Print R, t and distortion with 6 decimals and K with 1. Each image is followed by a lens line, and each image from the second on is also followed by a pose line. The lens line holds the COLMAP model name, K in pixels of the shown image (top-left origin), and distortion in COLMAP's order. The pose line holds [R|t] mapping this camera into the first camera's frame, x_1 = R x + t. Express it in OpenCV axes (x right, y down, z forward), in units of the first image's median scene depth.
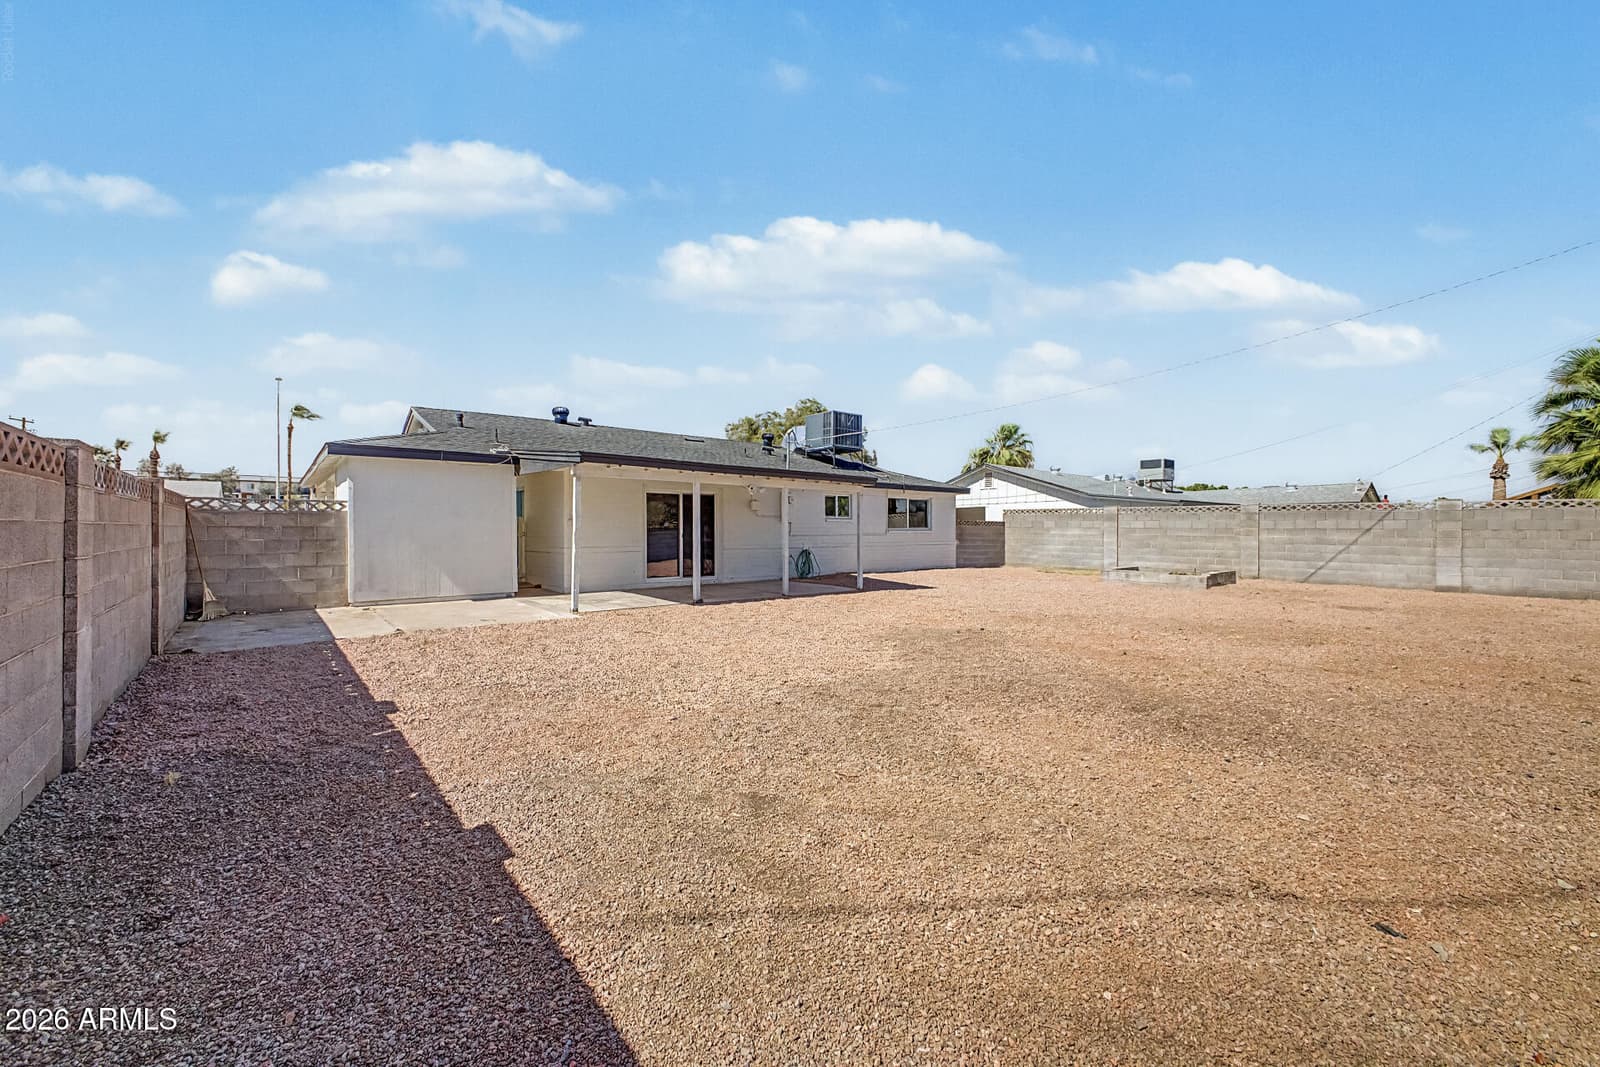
lens RADIAL K [[689.4, 0, 813.9], [0, 689.4, 528.5], [0, 0, 1]] dist [0.002925, 0.000419]
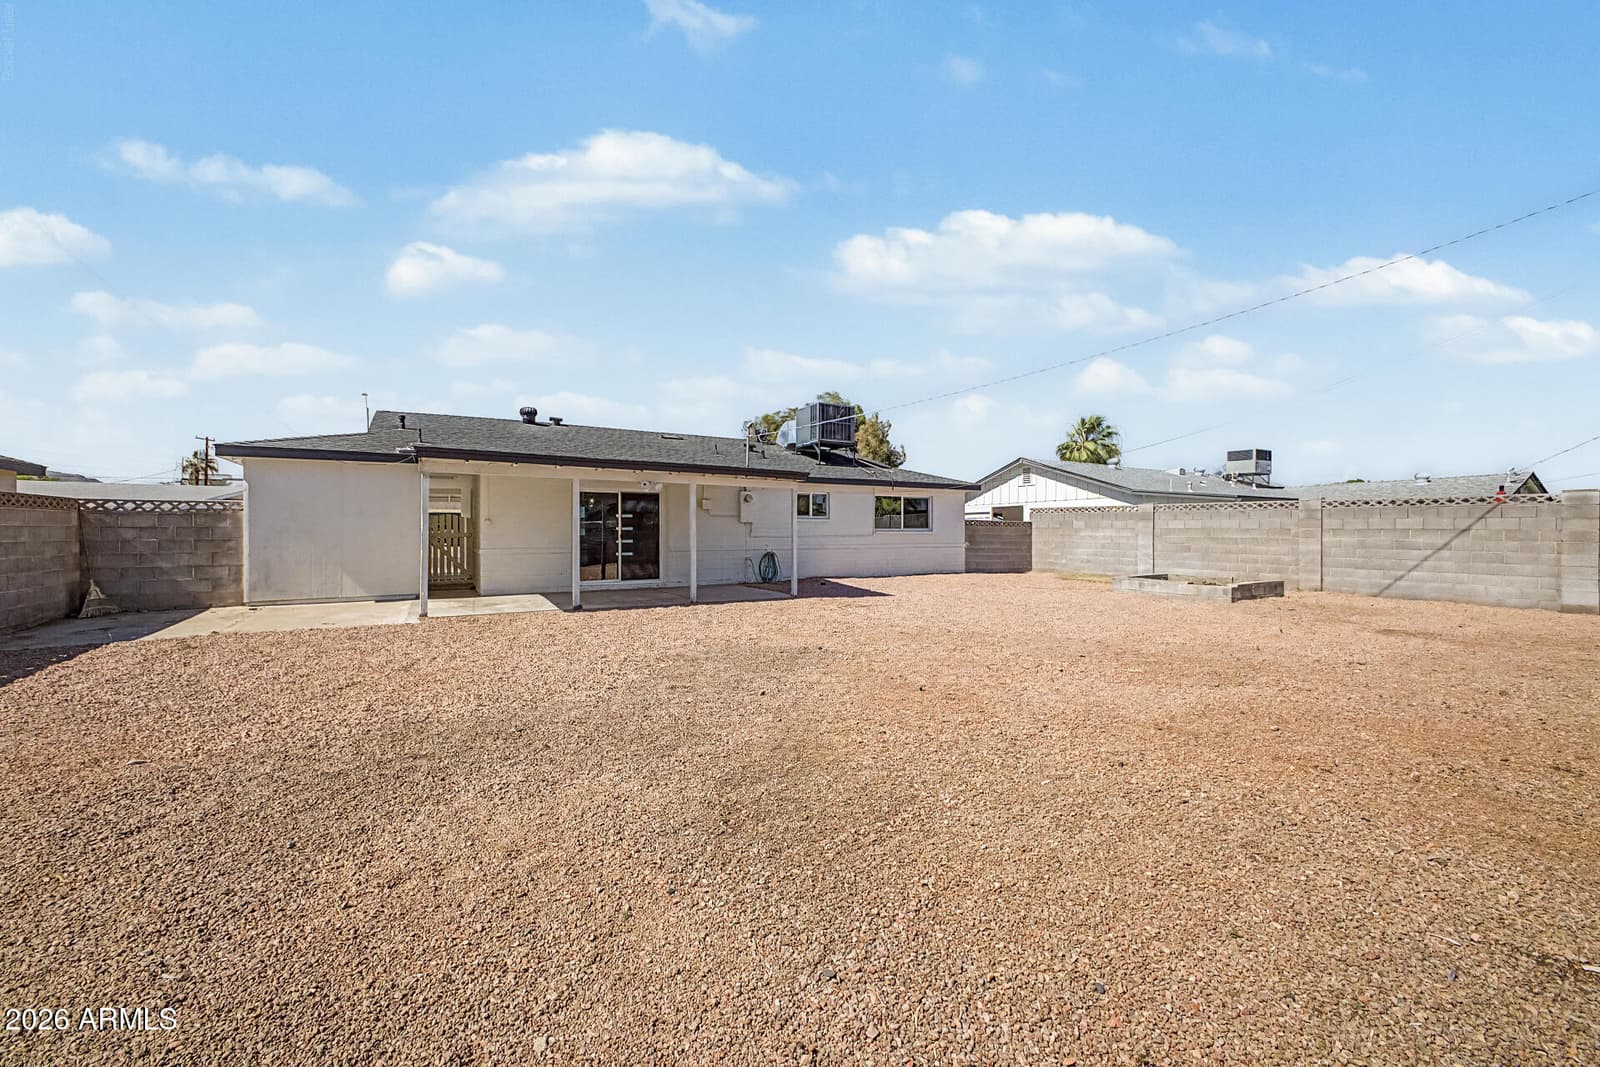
lens RADIAL K [[689.4, 0, 803.7], [0, 689.4, 532.0], [0, 0, 1]] dist [0.002925, 0.000419]
pose [[0.983024, -0.000425, -0.183479, 0.203044], [0.000662, 0.999999, 0.001231, 0.002328], [0.183478, -0.001331, 0.983023, 0.098060]]
